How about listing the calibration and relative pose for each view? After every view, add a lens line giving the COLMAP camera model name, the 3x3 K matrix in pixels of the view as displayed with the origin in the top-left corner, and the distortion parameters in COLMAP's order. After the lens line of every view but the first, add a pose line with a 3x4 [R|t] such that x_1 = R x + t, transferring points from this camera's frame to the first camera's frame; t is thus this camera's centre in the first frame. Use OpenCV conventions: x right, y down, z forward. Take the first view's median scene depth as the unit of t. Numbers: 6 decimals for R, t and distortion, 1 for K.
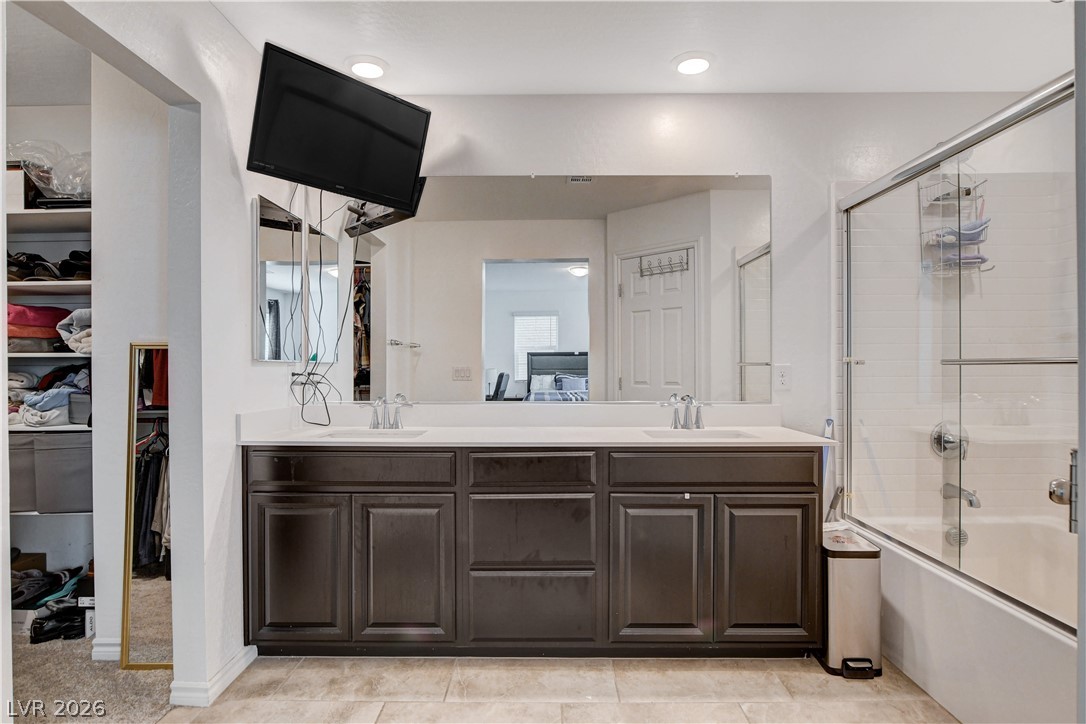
lens RADIAL K [[599.0, 0, 543.0], [0, 599.0, 362.0], [0, 0, 1]] dist [-0.004257, -0.001546]
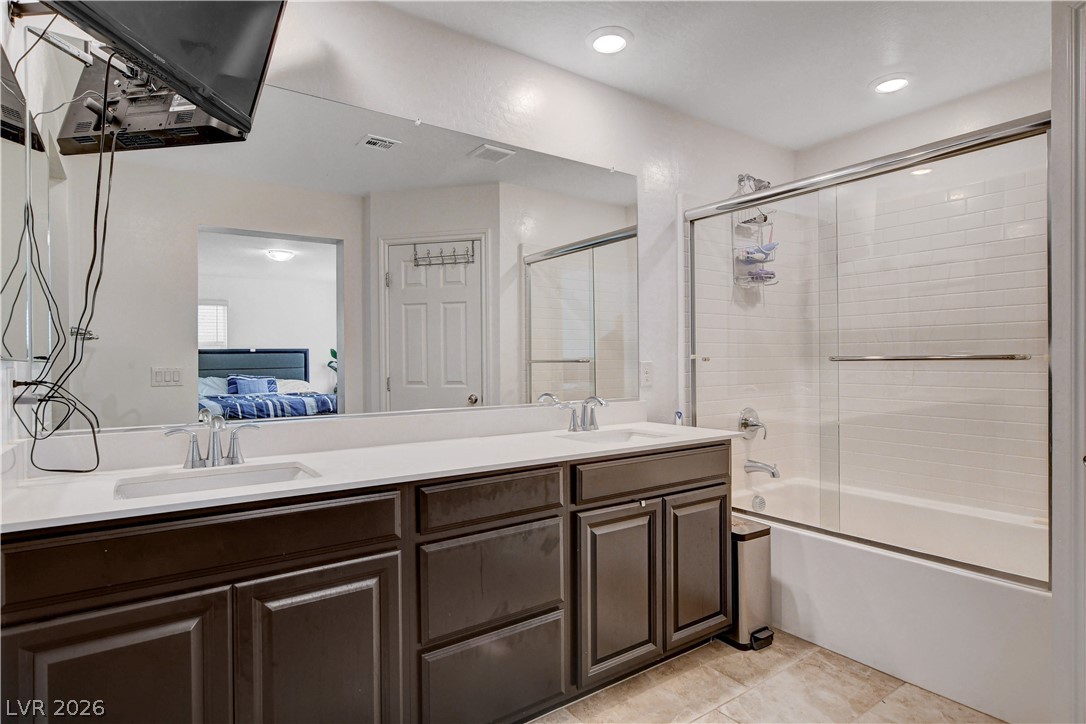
lens RADIAL K [[582.0, 0, 543.0], [0, 582.0, 362.0], [0, 0, 1]] dist [-0.000611, 0.000004]
pose [[0.810457, -0.004575, 0.585781, -0.340083], [0.002850, 0.999988, 0.003866, 0.000460], [-0.585791, -0.001464, 0.810461, 0.298179]]
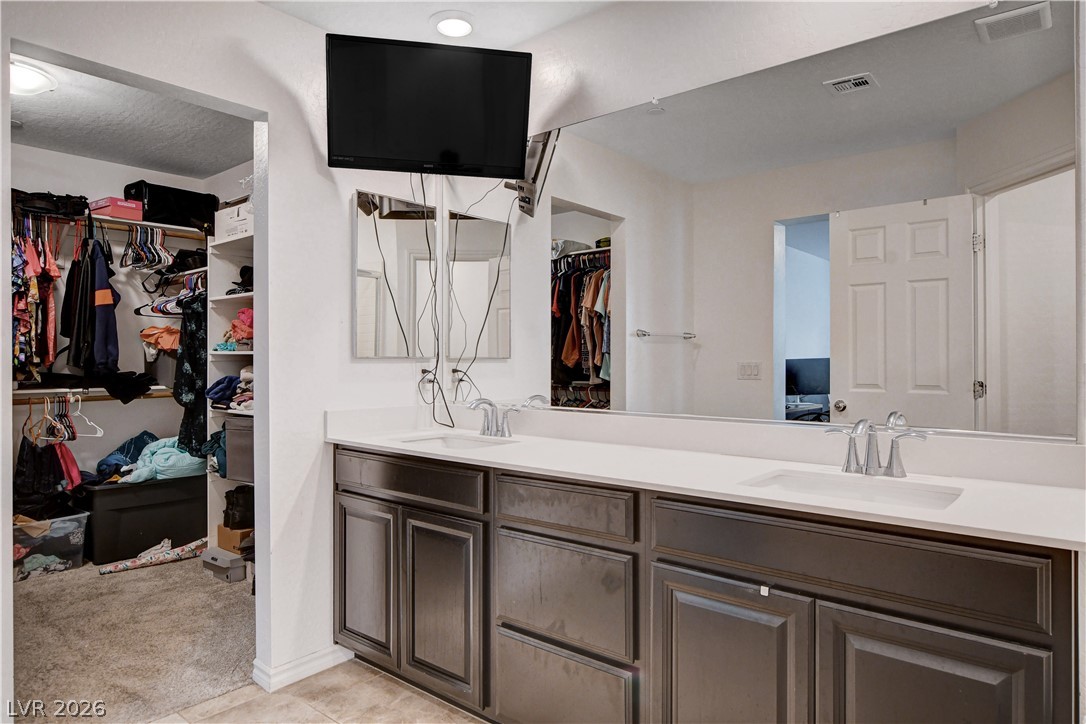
lens RADIAL K [[672.1, 0, 540.6], [0, 672.1, 350.3], [0, 0, 1]] dist [-0.000473, 0.000225]
pose [[0.775189, -0.005245, -0.631707, 0.401704], [0.002246, 0.999982, -0.005548, -0.005920], [0.631725, 0.002882, 0.775187, 0.292145]]
